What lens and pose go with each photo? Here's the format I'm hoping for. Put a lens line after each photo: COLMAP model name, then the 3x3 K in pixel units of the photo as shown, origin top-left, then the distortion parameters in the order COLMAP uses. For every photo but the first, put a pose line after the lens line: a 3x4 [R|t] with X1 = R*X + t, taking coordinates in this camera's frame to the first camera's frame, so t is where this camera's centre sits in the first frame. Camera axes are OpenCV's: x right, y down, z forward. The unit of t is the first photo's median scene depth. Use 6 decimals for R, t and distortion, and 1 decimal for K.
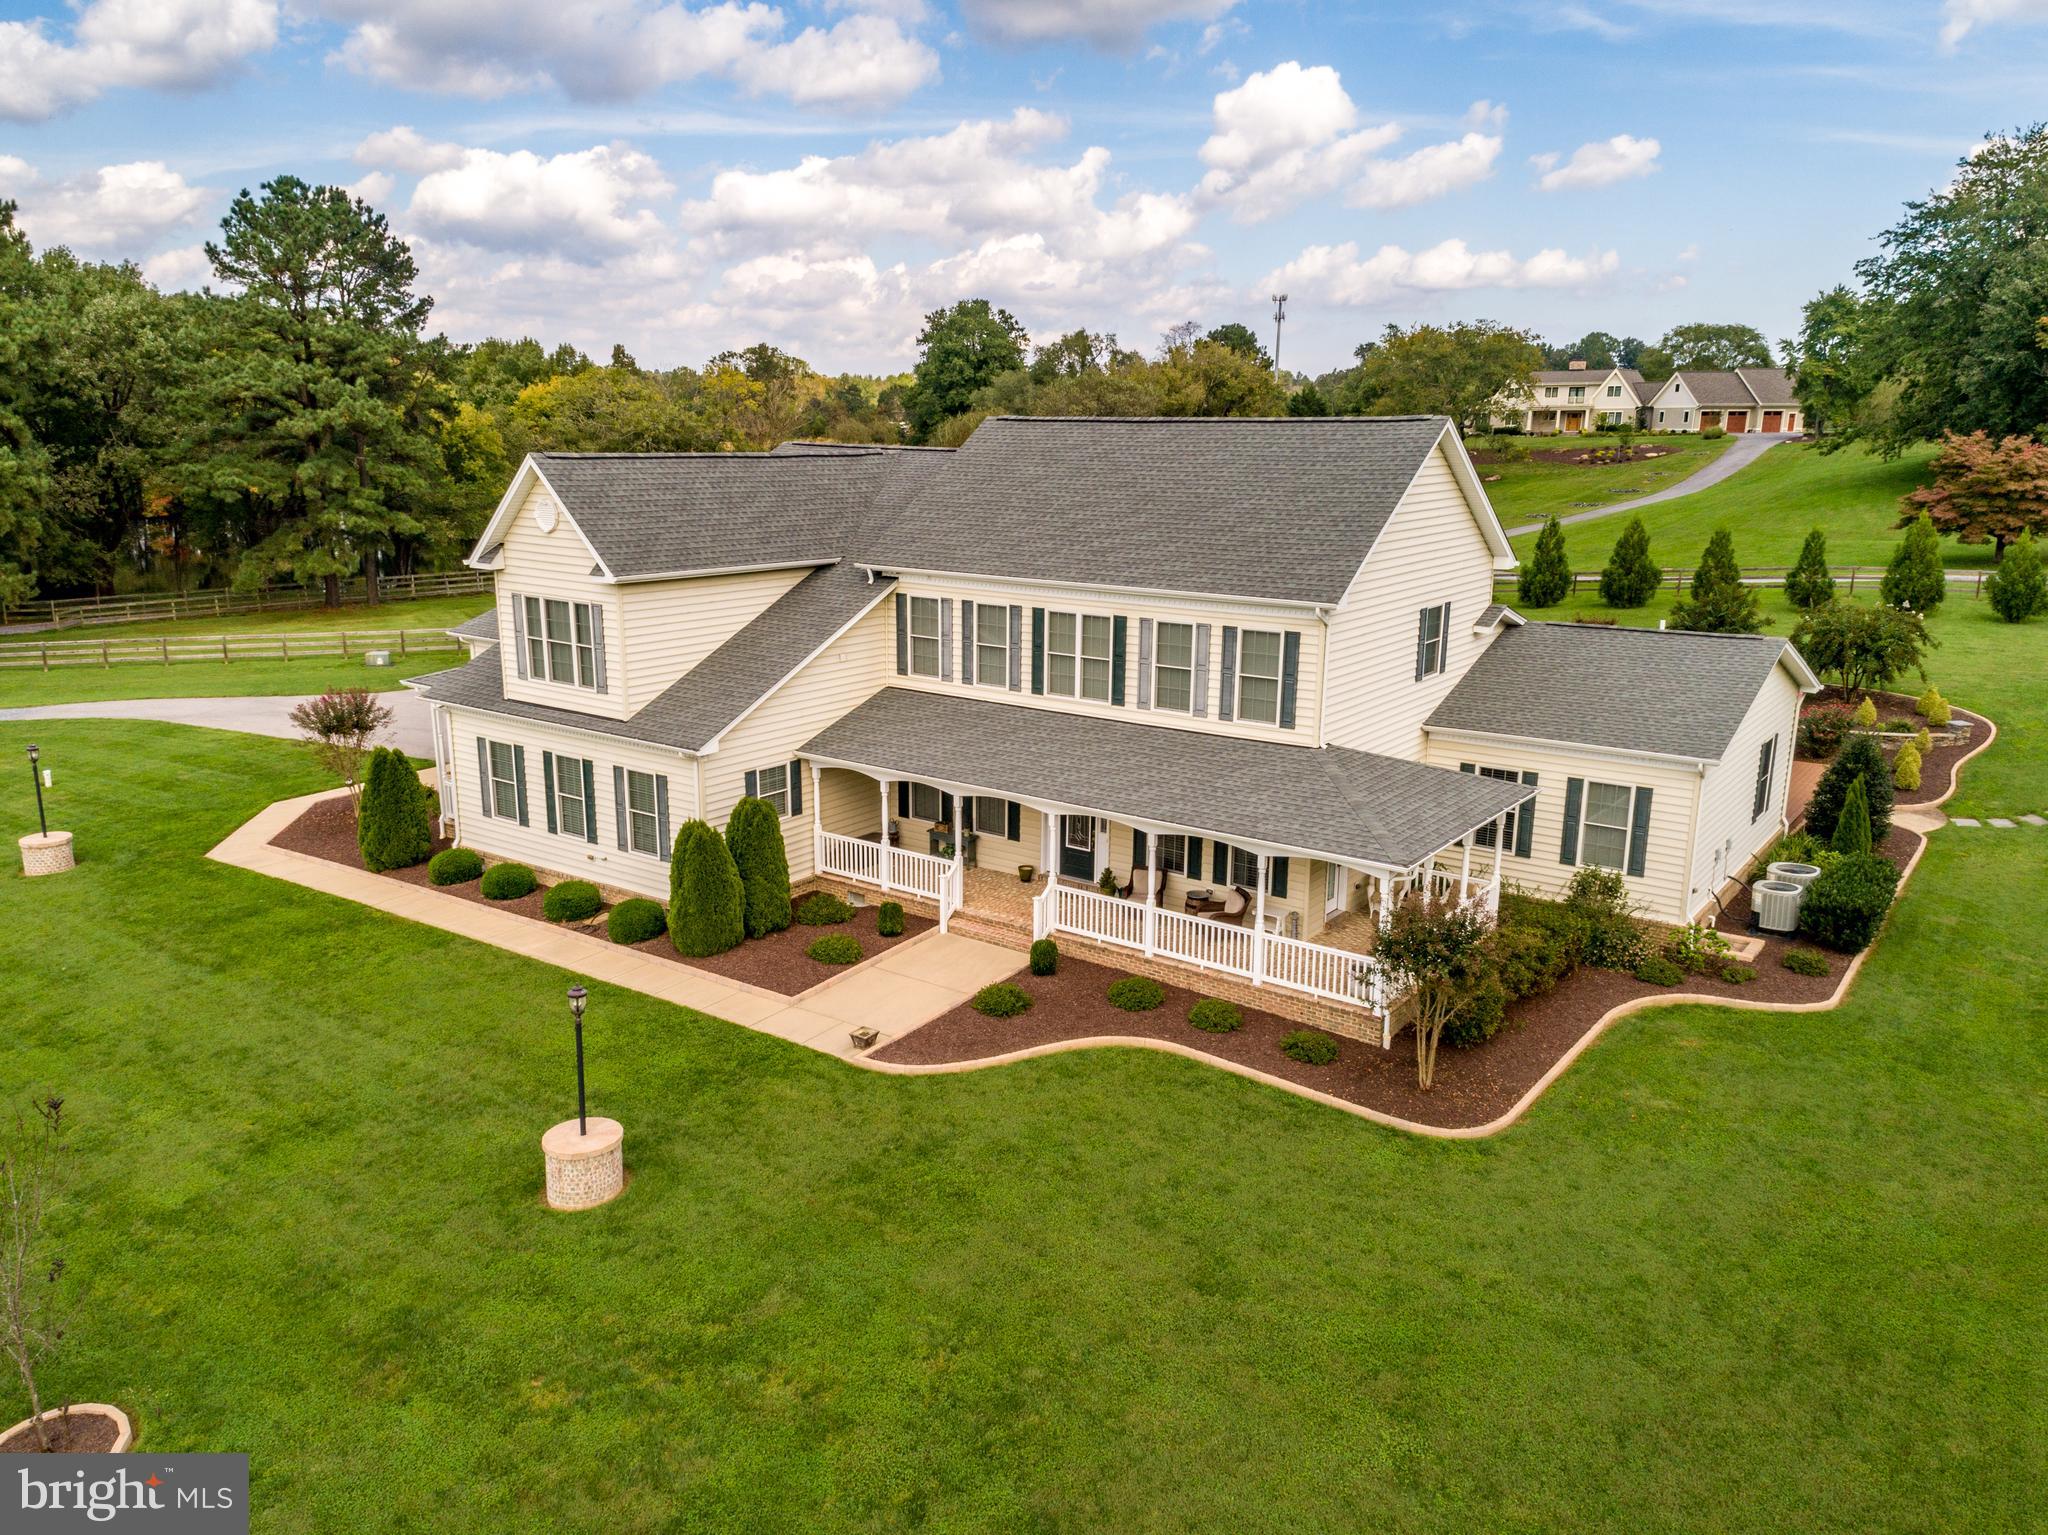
lens RADIAL K [[1478.9, 0, 1023.0], [0, 1478.9, 774.0], [0, 0, 1]] dist [0.220402, -0.278087]
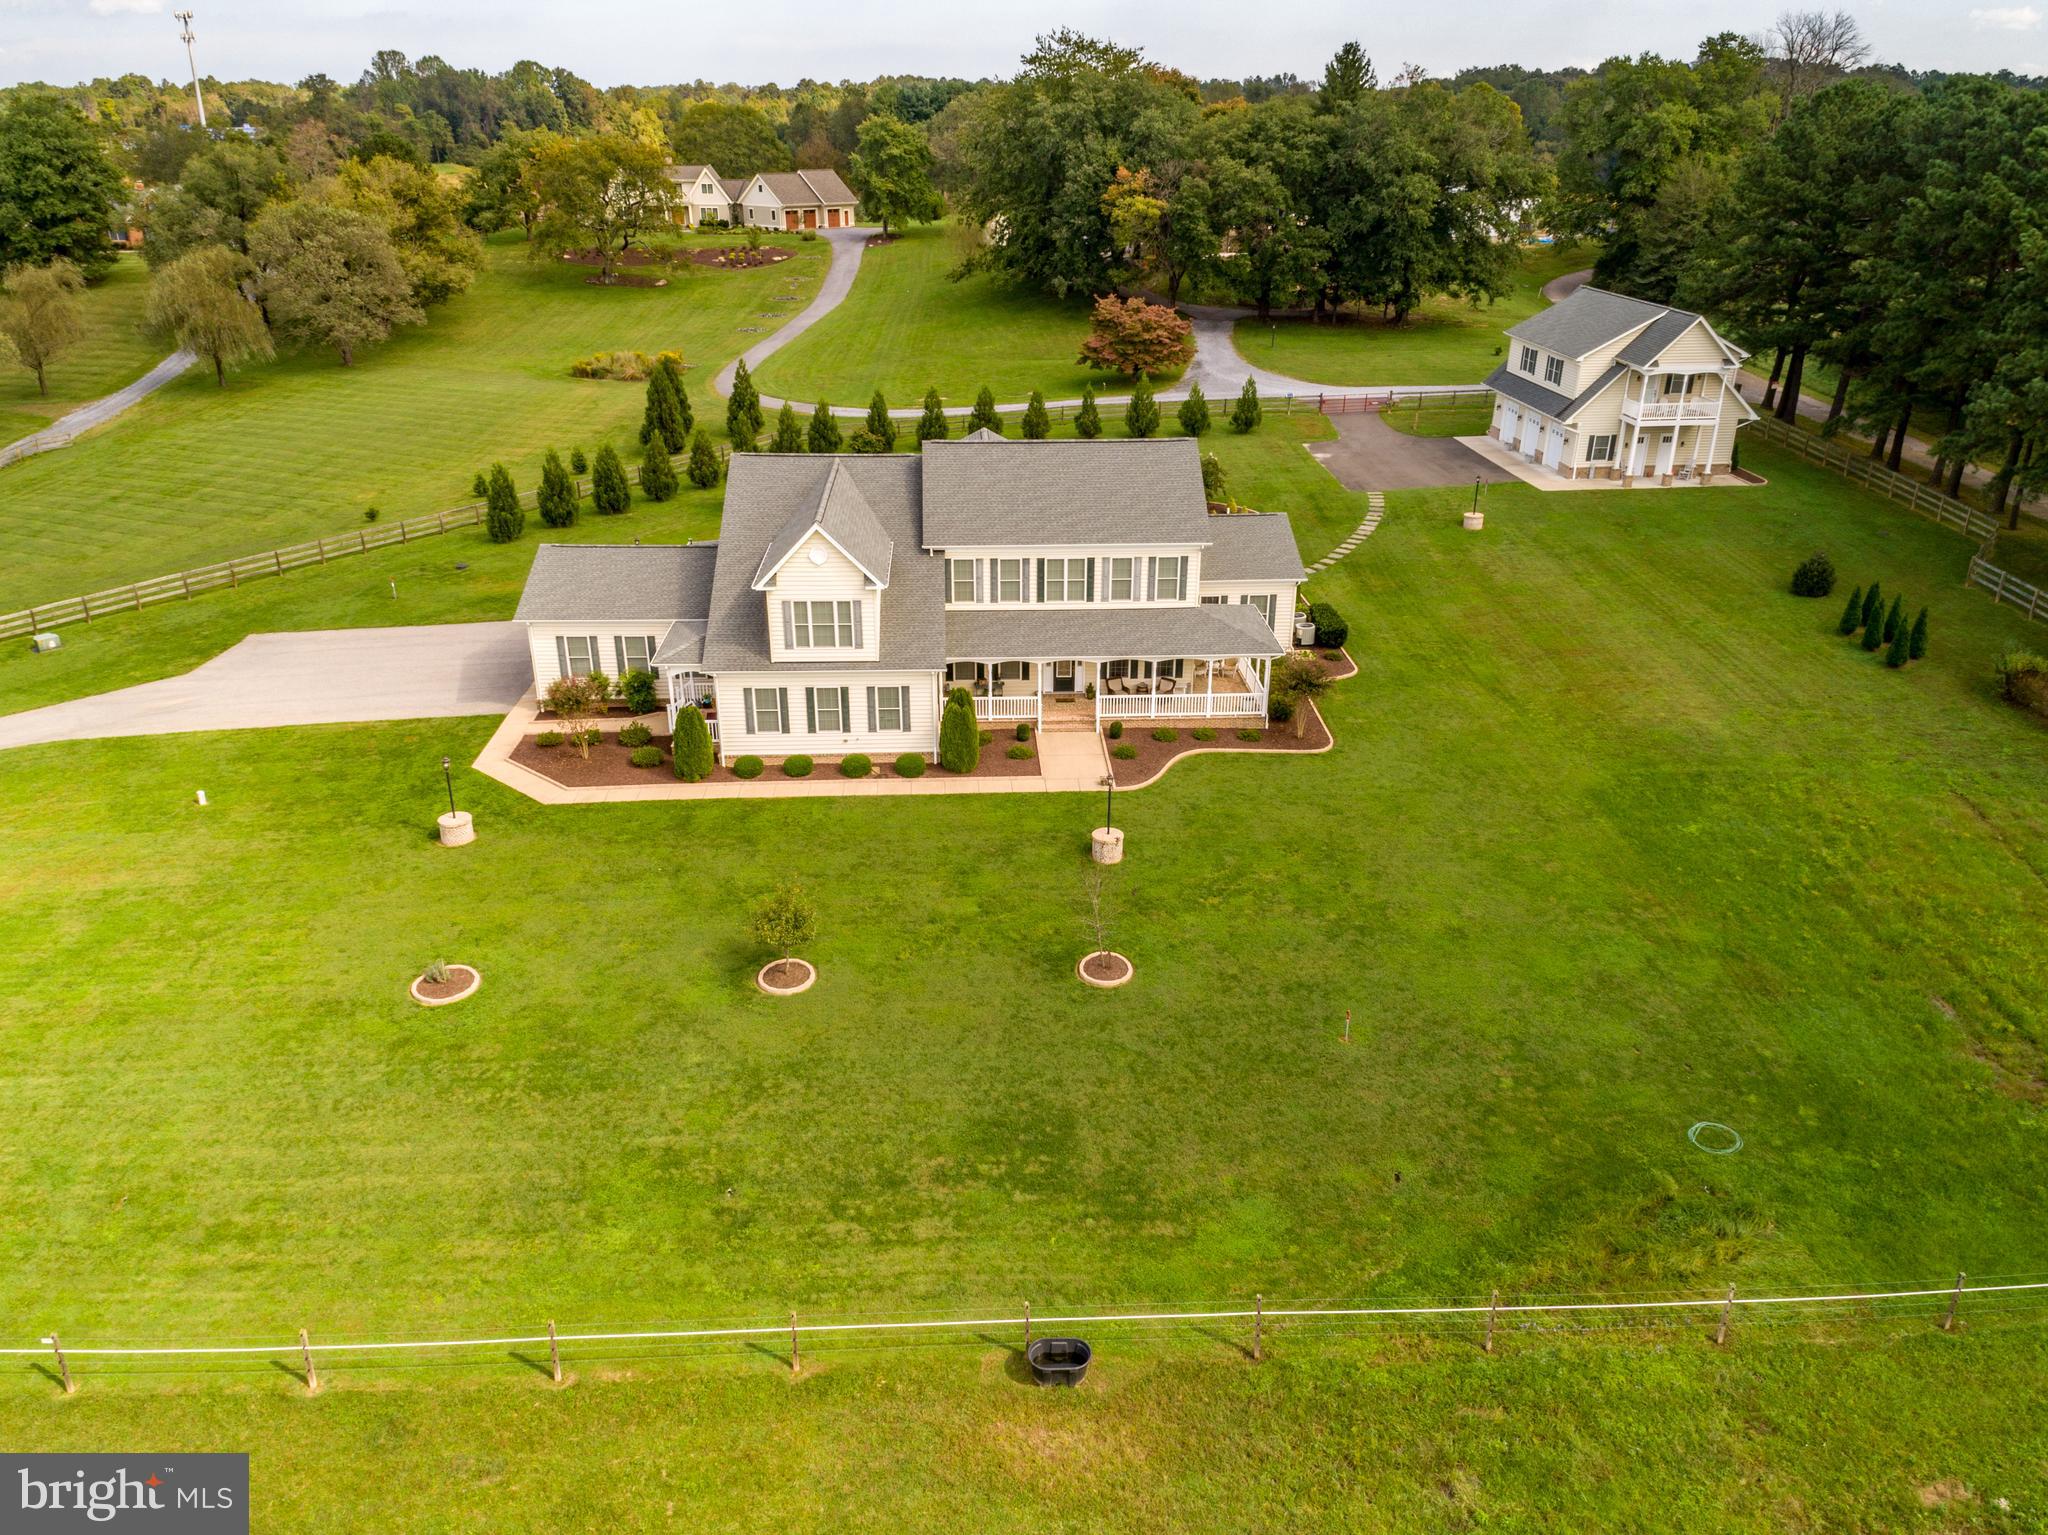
lens RADIAL K [[1478.9, 0, 1023.0], [0, 1478.9, 774.0], [0, 0, 1]] dist [0.220402, -0.278087]
pose [[0.780926, -0.253384, 0.570921, -1.193737], [0.150830, 0.963472, 0.221294, -0.275847], [-0.606140, -0.086702, 0.790618, -0.539262]]
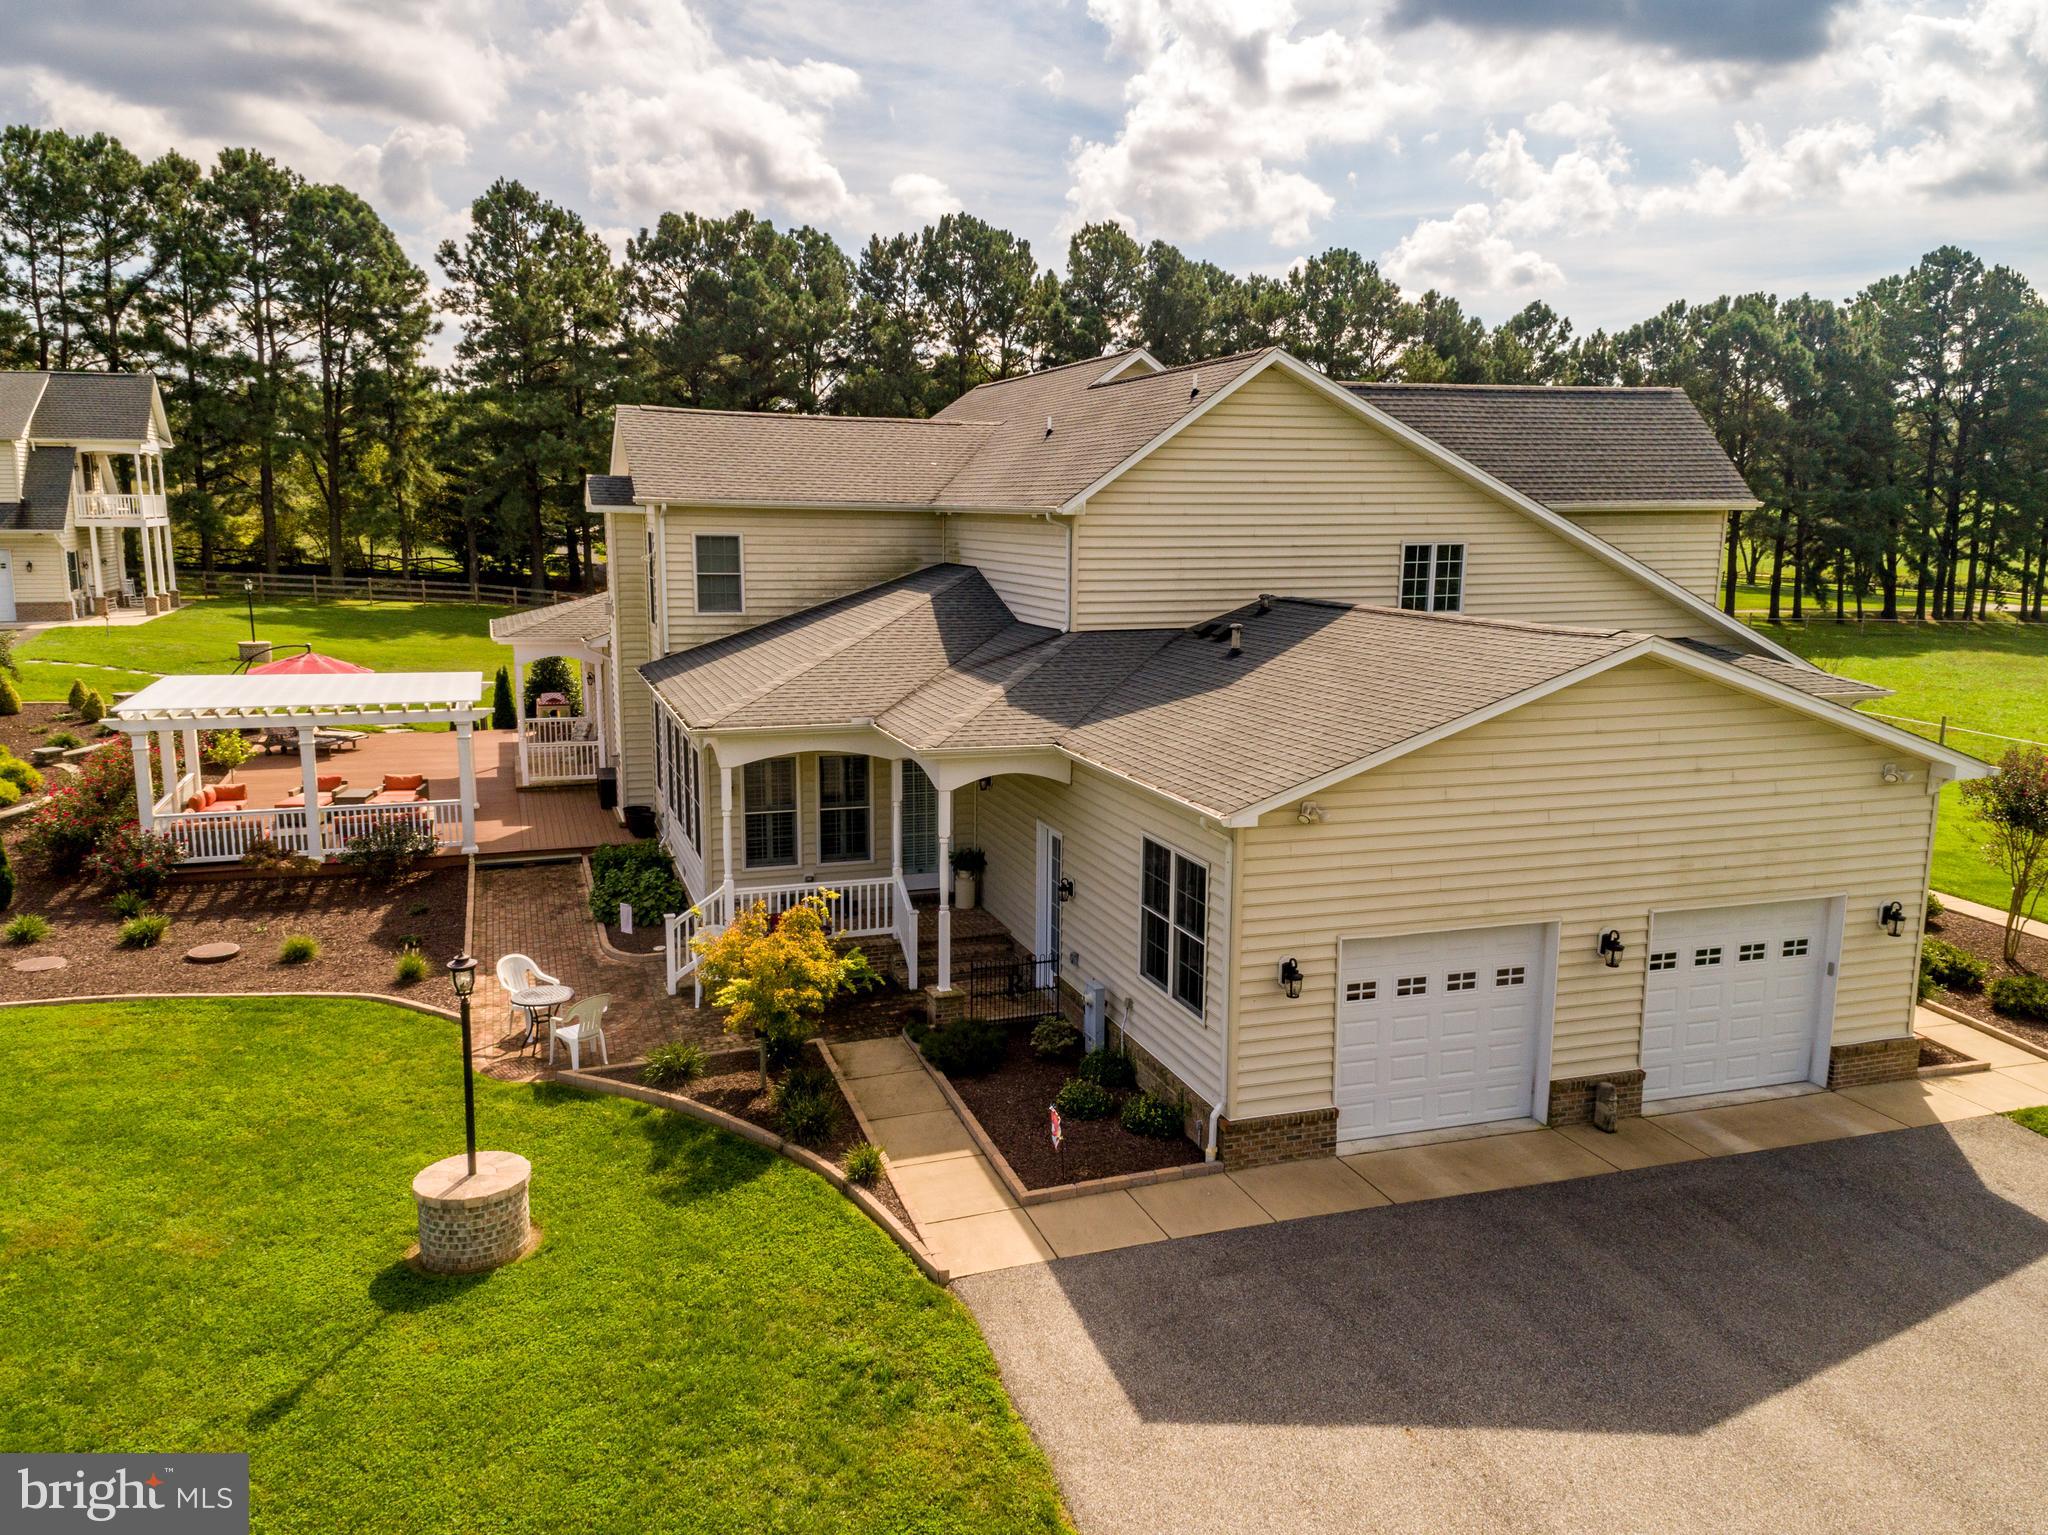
lens RADIAL K [[1478.9, 0, 1023.0], [0, 1478.9, 774.0], [0, 0, 1]] dist [0.220402, -0.278087]
pose [[-0.821975, -0.116522, 0.557476, -0.563912], [0.117466, 0.923114, 0.366144, -0.398933], [-0.557278, 0.366446, -0.745090, 2.095617]]
